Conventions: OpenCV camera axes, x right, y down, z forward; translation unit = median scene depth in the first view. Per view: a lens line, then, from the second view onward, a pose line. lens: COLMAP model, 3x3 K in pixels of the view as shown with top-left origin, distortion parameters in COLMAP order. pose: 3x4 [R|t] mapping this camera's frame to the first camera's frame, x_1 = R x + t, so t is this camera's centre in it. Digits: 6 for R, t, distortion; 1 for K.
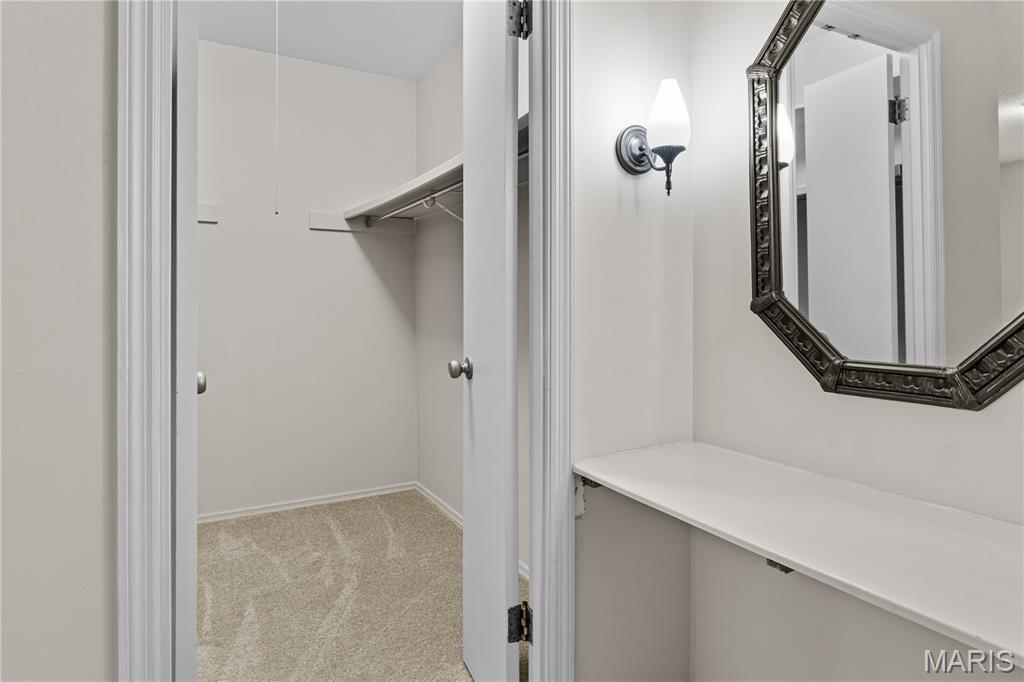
lens RADIAL K [[579.2, 0, 513.9], [0, 579.2, 313.3], [0, 0, 1]] dist [-0.002460, -0.000163]
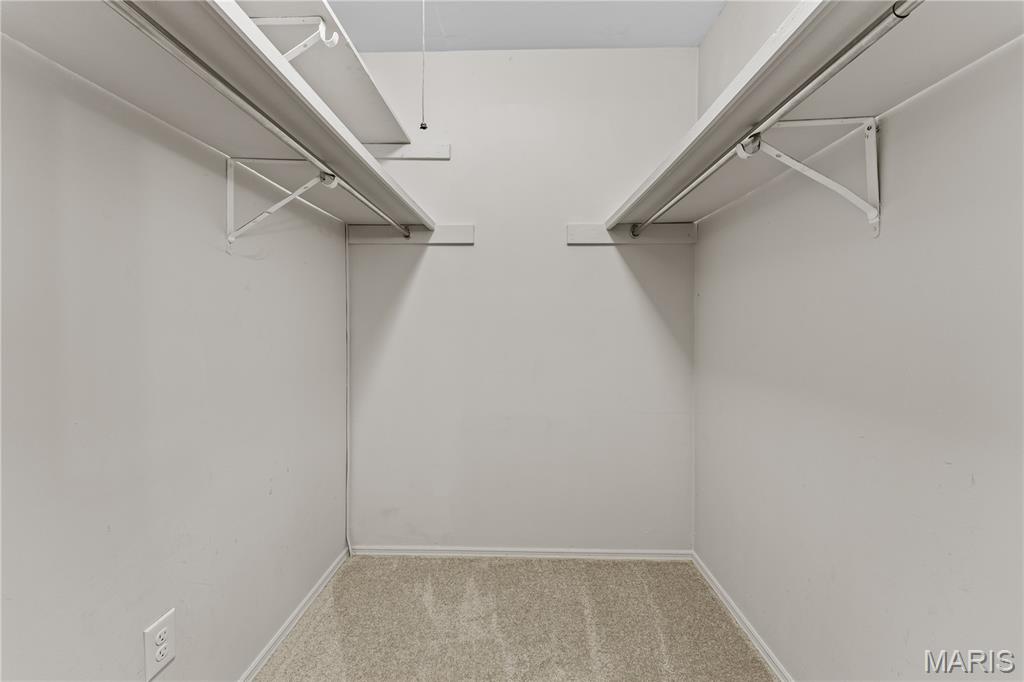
lens RADIAL K [[413.9, 0, 515.1], [0, 413.9, 325.2], [0, 0, 1]] dist [0.000168, 0.000041]
pose [[0.864256, 0.000819, -0.503051, -0.105551], [-0.012100, 0.999743, -0.019160, -0.010900], [0.502906, 0.022646, 0.864044, 0.420515]]
